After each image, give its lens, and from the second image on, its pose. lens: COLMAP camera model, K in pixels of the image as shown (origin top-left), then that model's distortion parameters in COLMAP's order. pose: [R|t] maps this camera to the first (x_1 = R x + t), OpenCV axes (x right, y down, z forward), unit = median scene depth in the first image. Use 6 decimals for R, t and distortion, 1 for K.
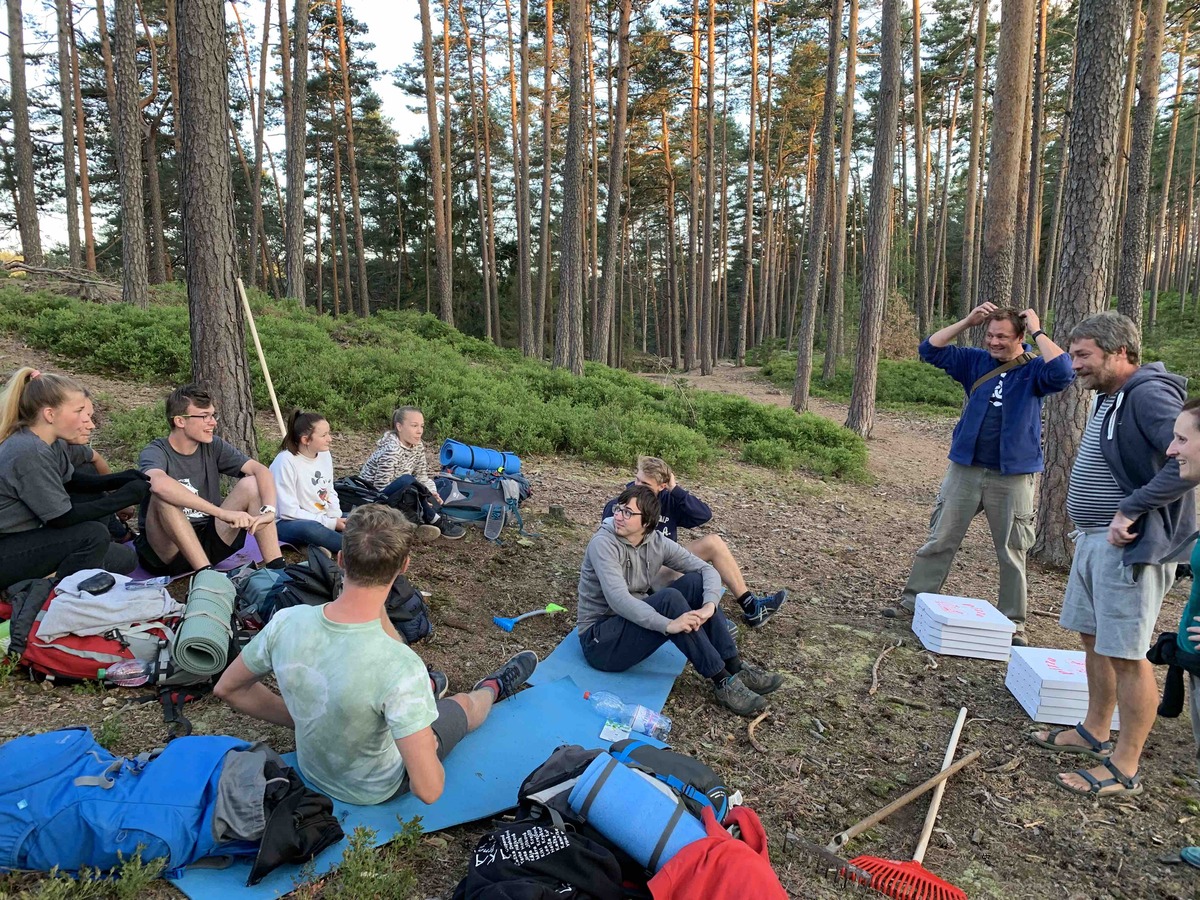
lens RADIAL K [[898.6, 0, 594.7], [0, 898.6, 447.3], [0, 0, 1]] dist [0.091493, -0.171048]
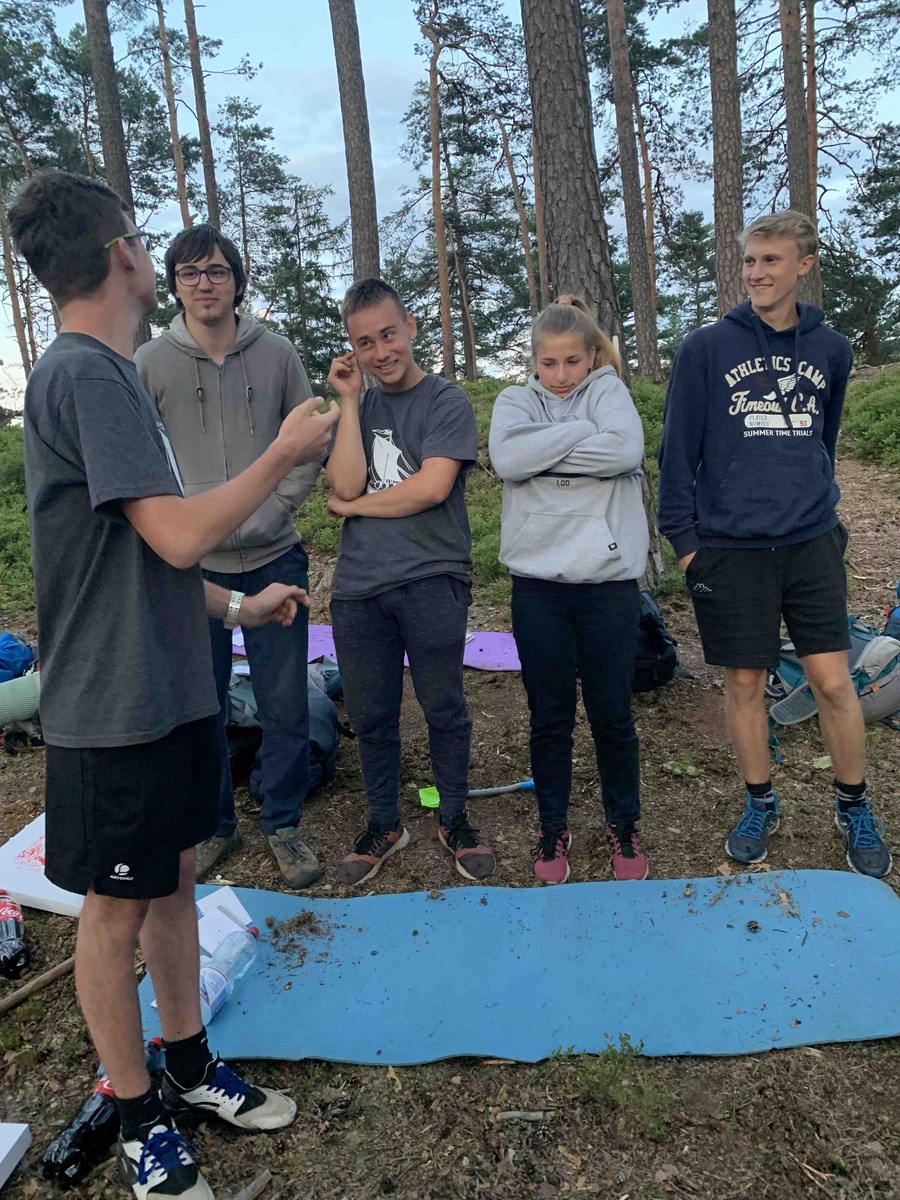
lens RADIAL K [[907.3, 0, 460.3], [0, 907.3, 600.2], [0, 0, 1]] dist [0.008738, -0.002345]
pose [[0.187755, 0.118802, -0.975005, 0.179551], [-0.055344, 0.992361, 0.110259, -0.014235], [0.980655, 0.033259, 0.192896, 0.316981]]
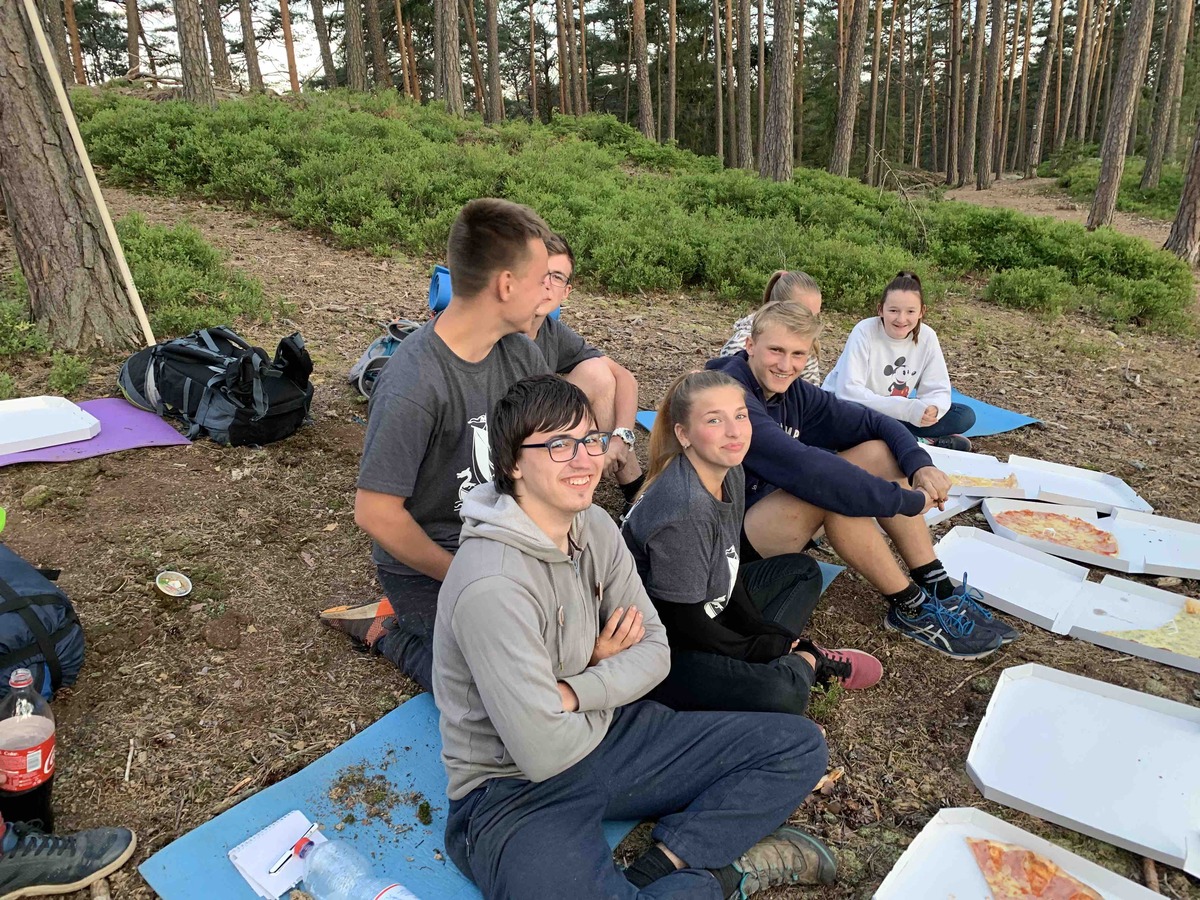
lens RADIAL K [[914.7, 0, 594.7], [0, 914.7, 444.4], [0, 0, 1]] dist [0.028507, -0.034119]
pose [[0.961501, 0.048103, -0.270559, 0.063227], [0.000411, 0.984307, 0.176464, 0.000156], [0.274802, -0.169782, 0.946392, 0.210380]]
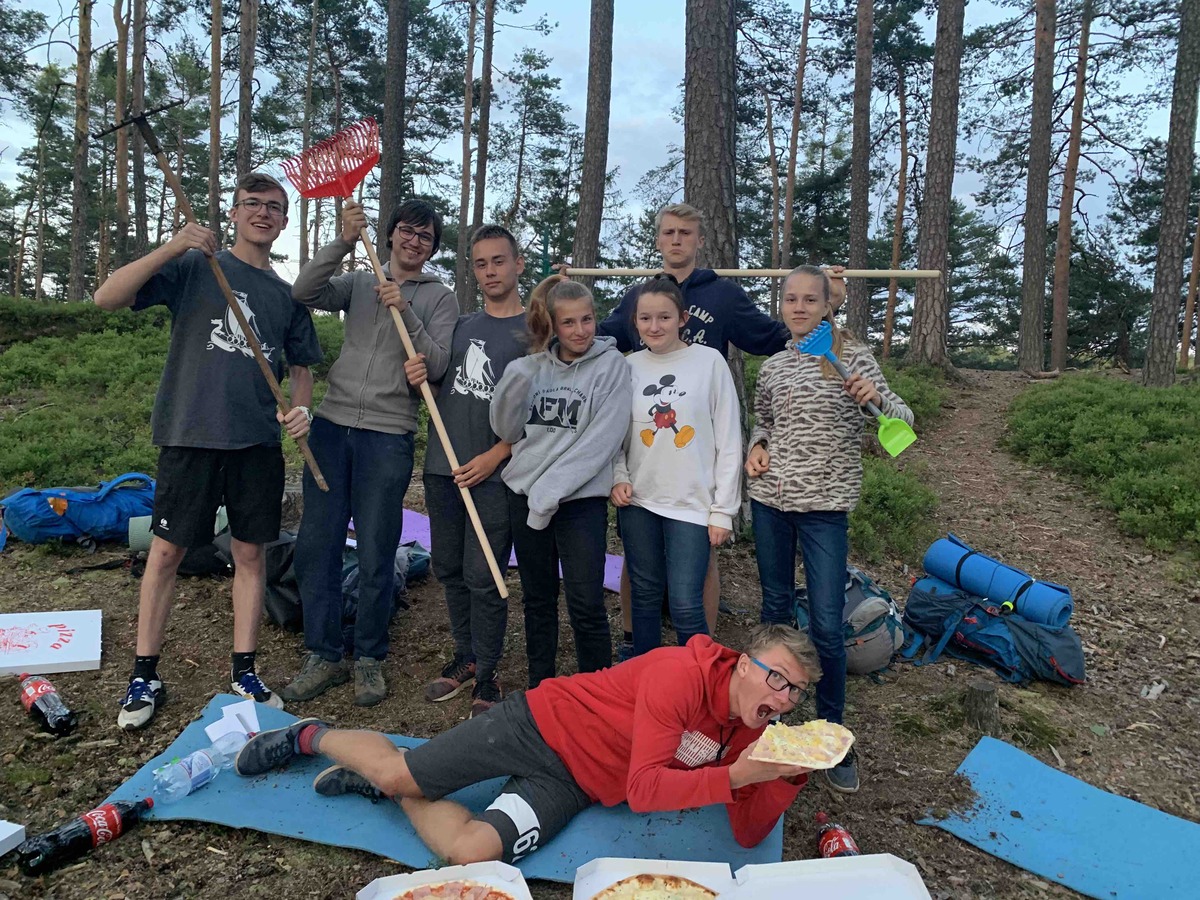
lens RADIAL K [[906.8, 0, 600.0], [0, 906.8, 450.0], [0, 0, 1]] dist [0.011355, -0.002090]
pose [[0.072157, 0.042500, -0.996487, 0.230278], [-0.200826, 0.979249, 0.027222, -0.018205], [0.976966, 0.198156, 0.079194, 0.366658]]
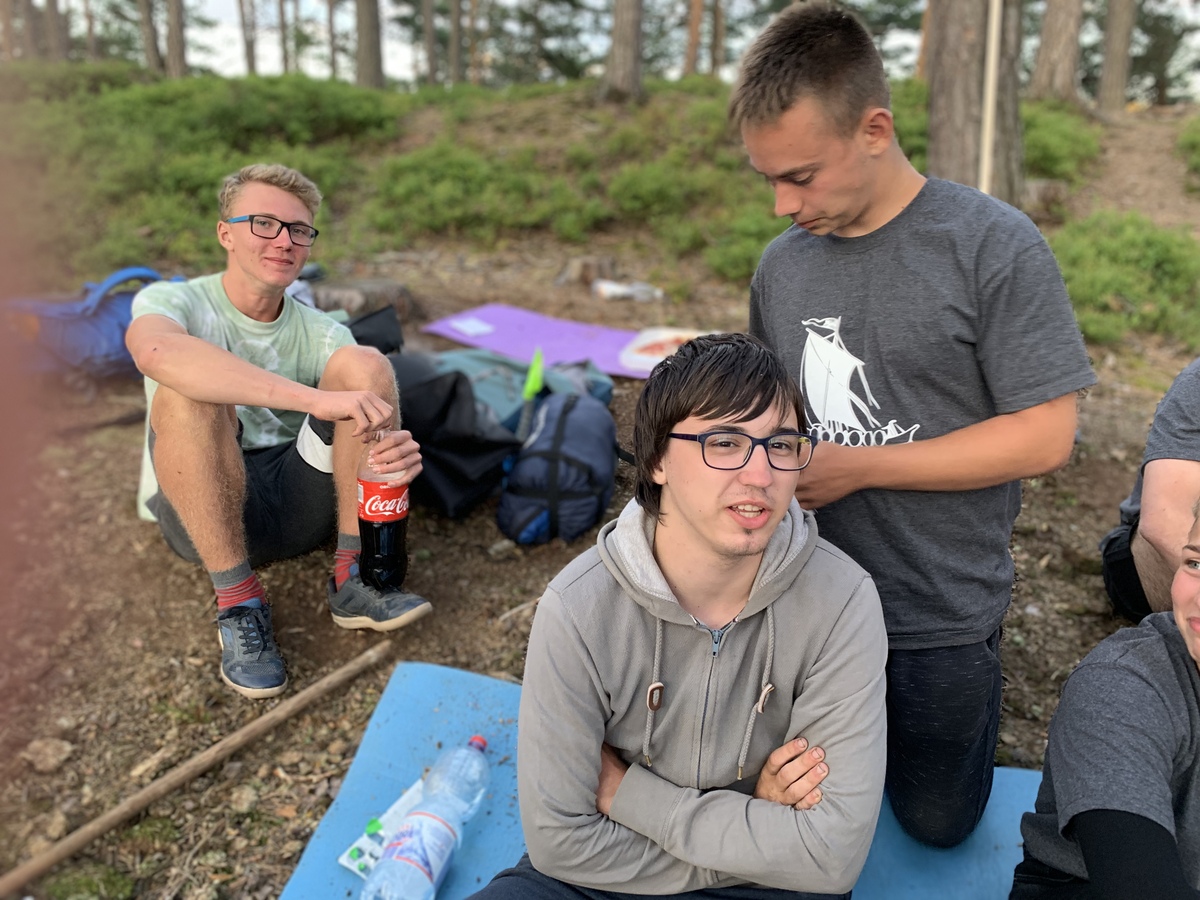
lens RADIAL K [[923.4, 0, 602.2], [0, 923.4, 434.7], [0, 0, 1]] dist [0.012165, -0.001211]
pose [[0.118043, 0.248960, -0.961293, 0.104731], [-0.162746, 0.959822, 0.228595, 0.005672], [0.979581, 0.129463, 0.153818, 0.300885]]
